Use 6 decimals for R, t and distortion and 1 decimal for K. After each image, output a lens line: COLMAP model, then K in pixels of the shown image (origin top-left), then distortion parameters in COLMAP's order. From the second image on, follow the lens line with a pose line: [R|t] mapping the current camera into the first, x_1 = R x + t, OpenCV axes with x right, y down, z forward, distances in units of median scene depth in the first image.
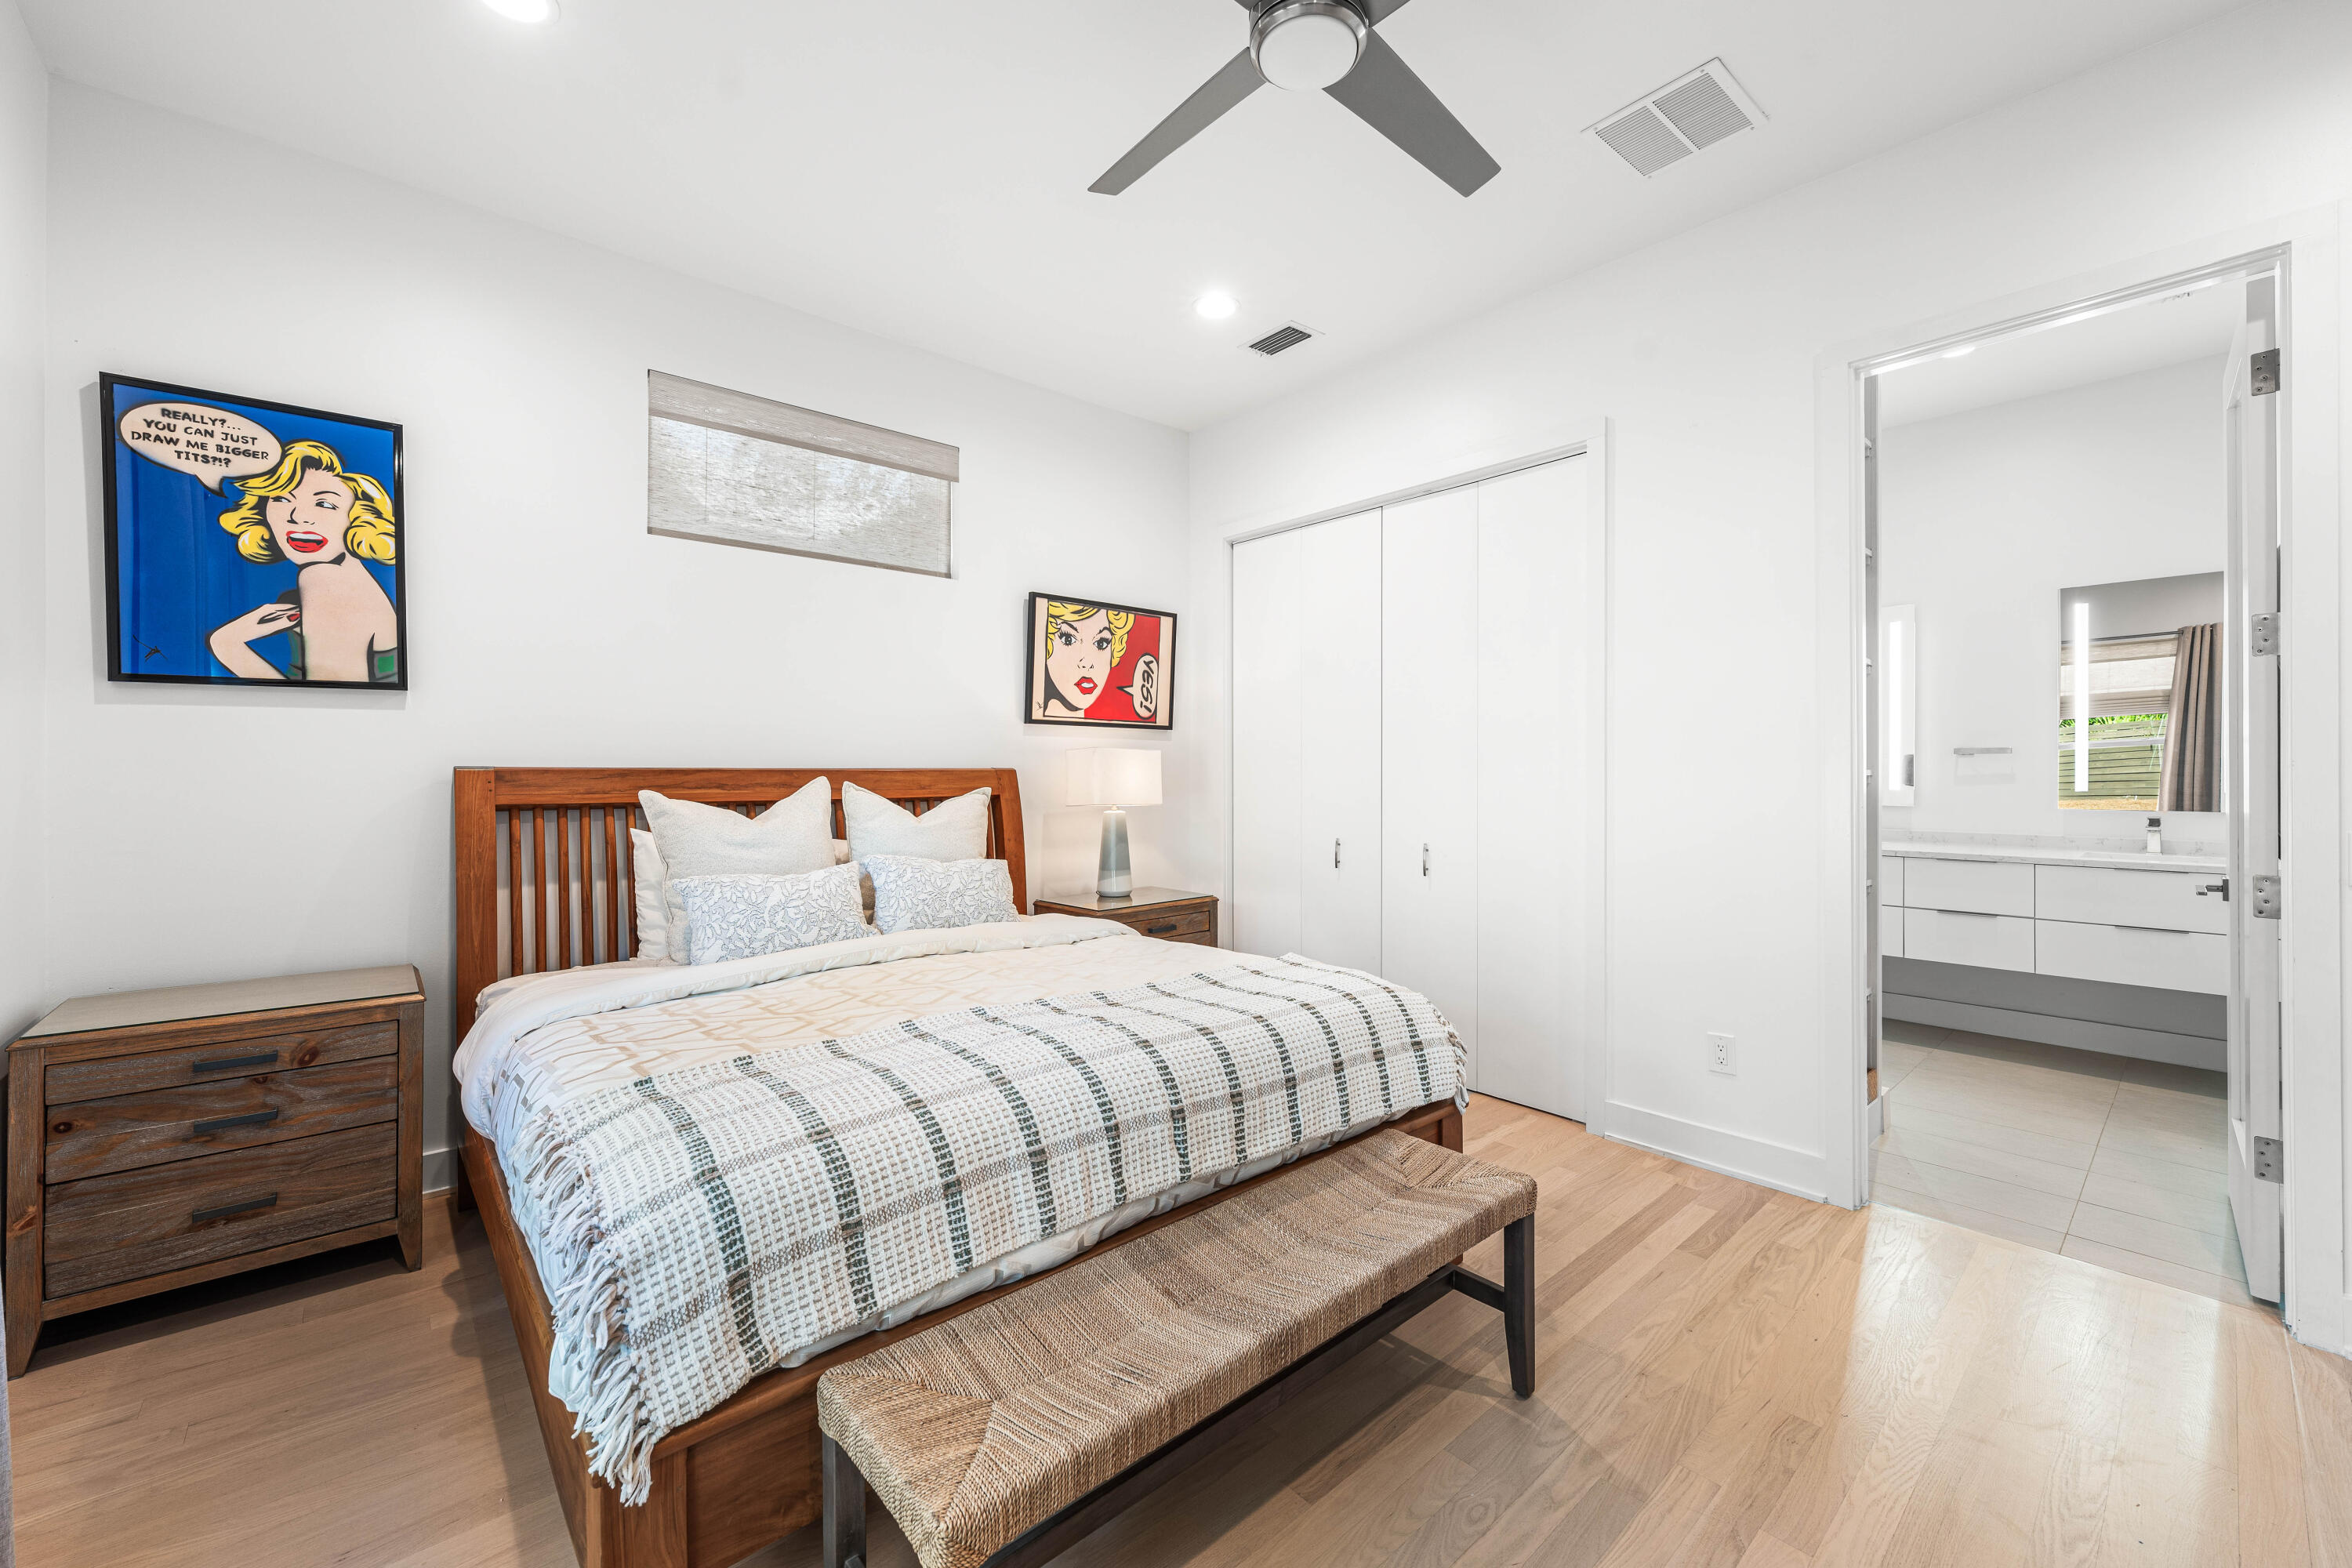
lens RADIAL K [[917.9, 0, 1176.0], [0, 917.9, 784.0], [0, 0, 1]] dist [-0.003332, -0.000480]
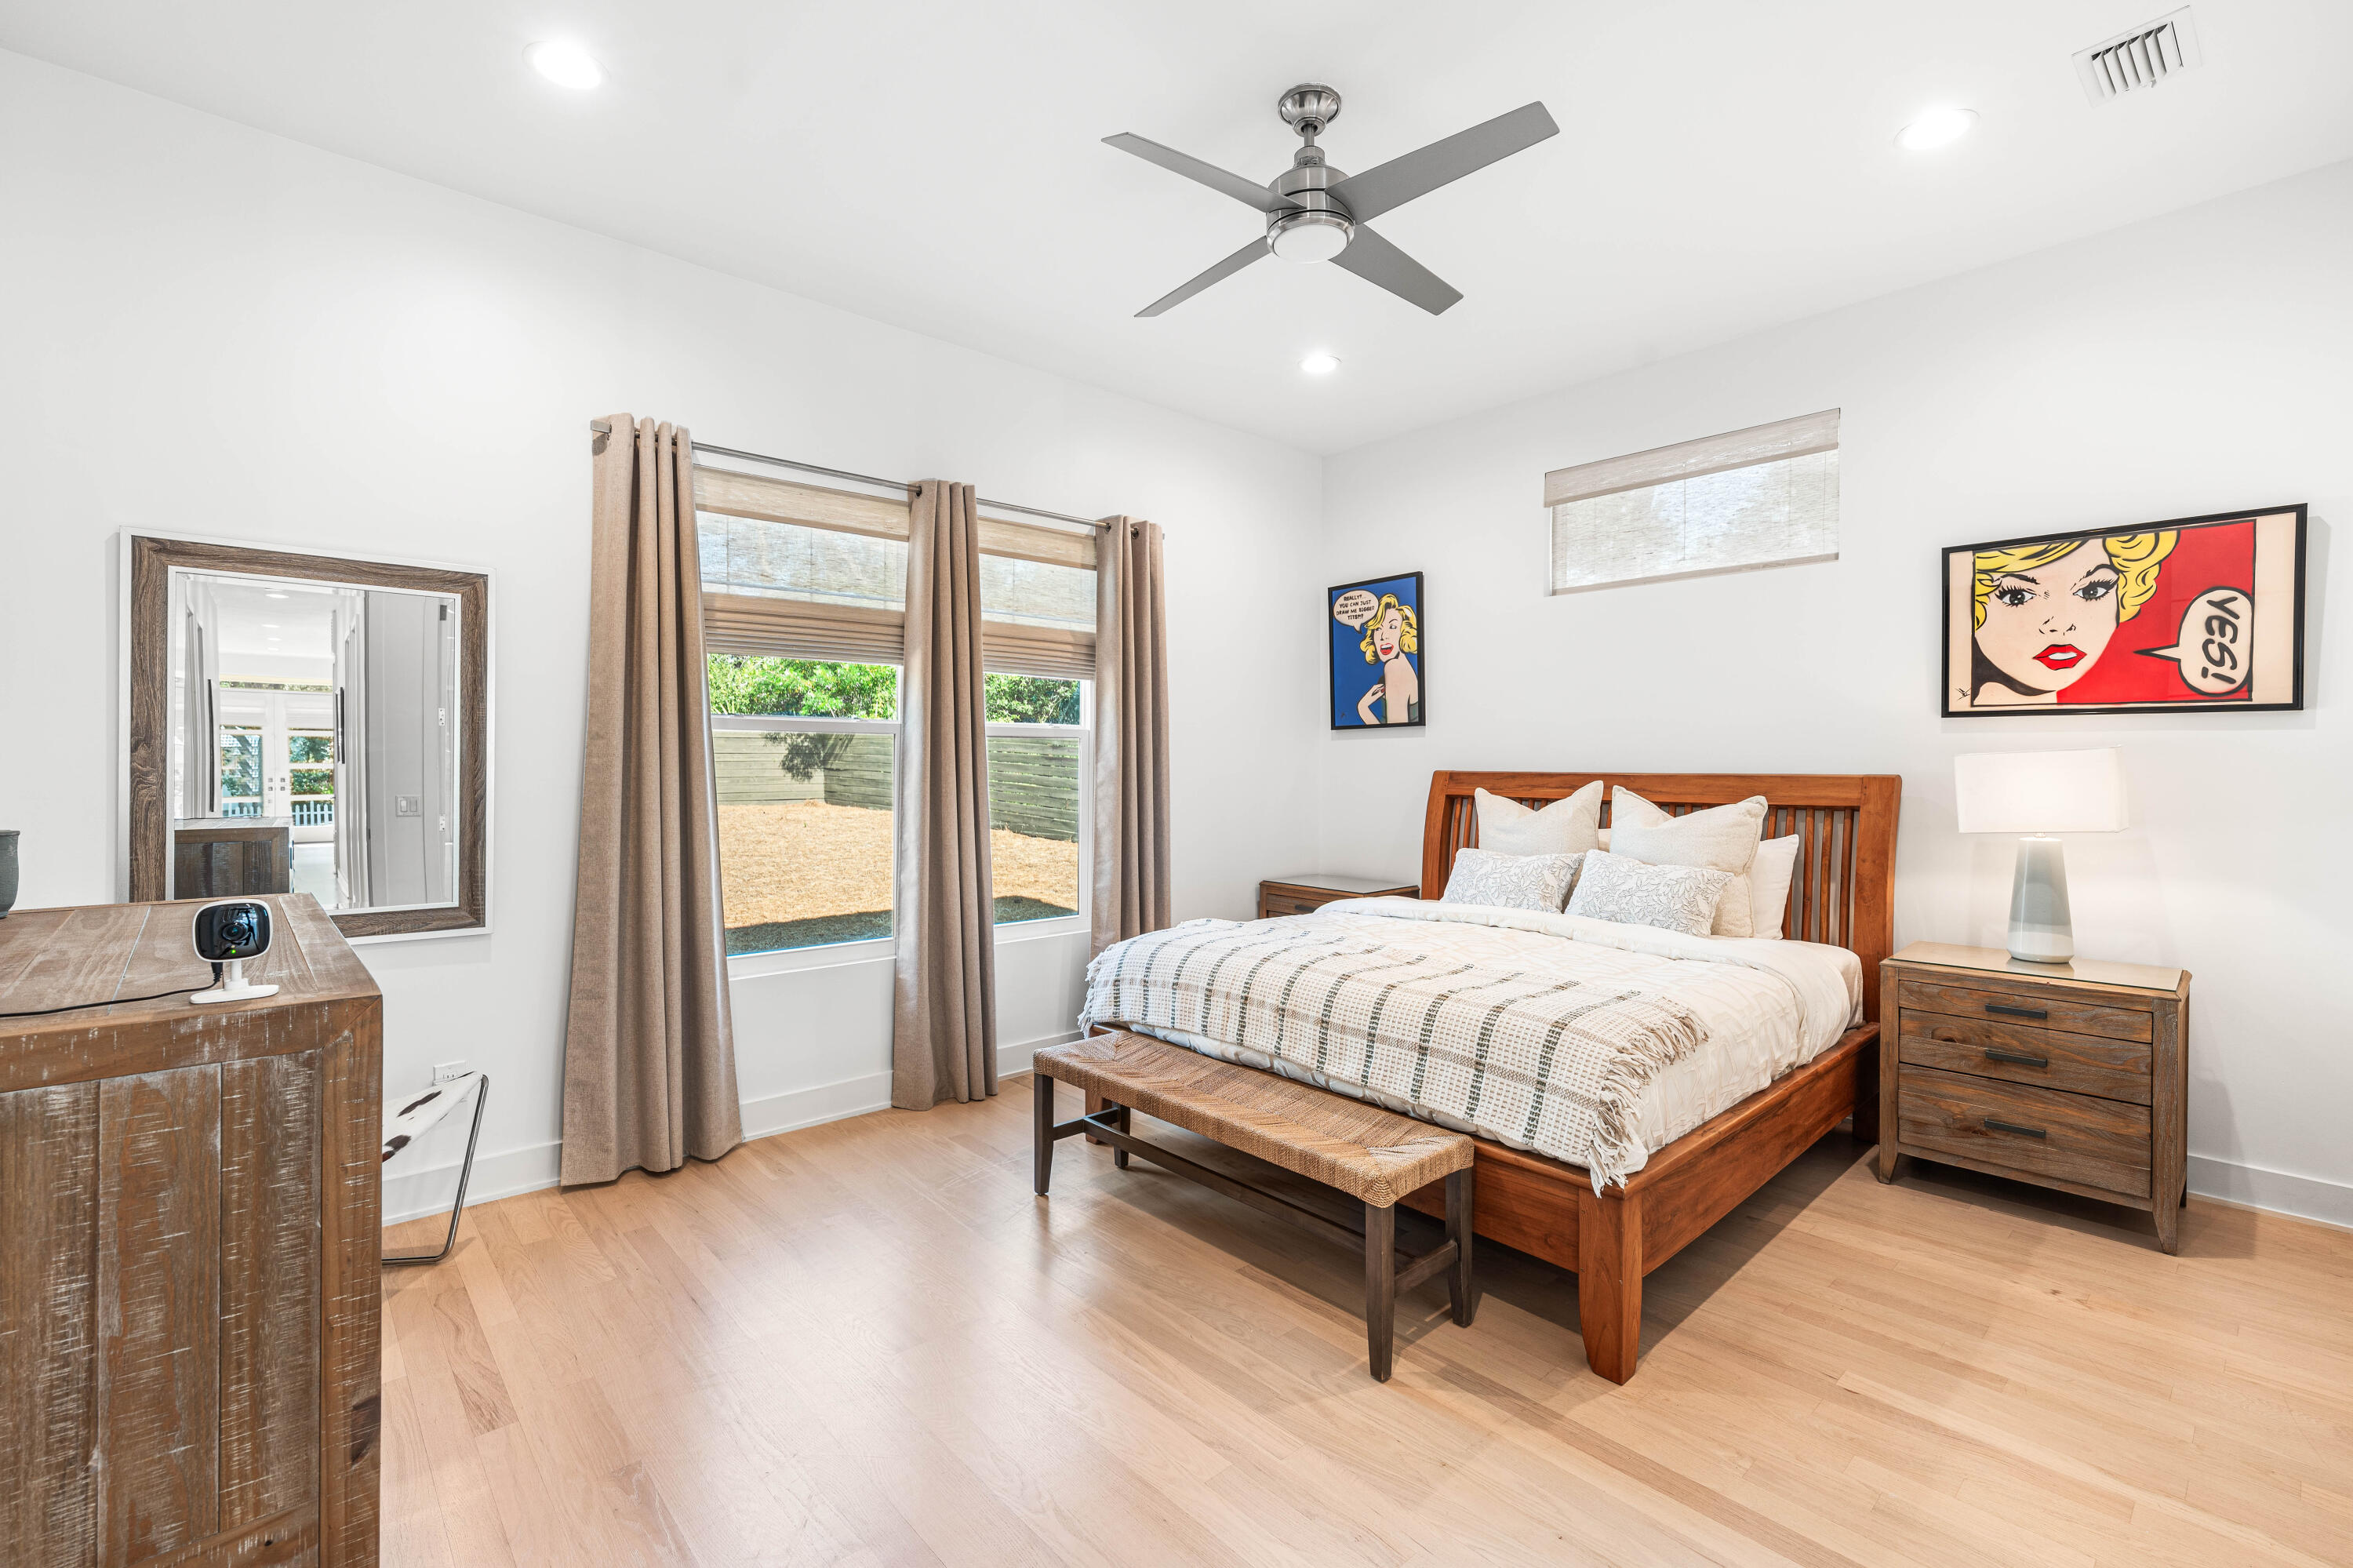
lens RADIAL K [[1037.5, 0, 1181.4], [0, 1037.5, 784.2], [0, 0, 1]] dist [0.000054, -0.000507]
pose [[0.013761, 0.019929, -0.999707, 0.901719], [-0.018195, 0.999641, 0.019677, -0.019326], [0.999740, 0.017919, 0.014118, 0.437409]]
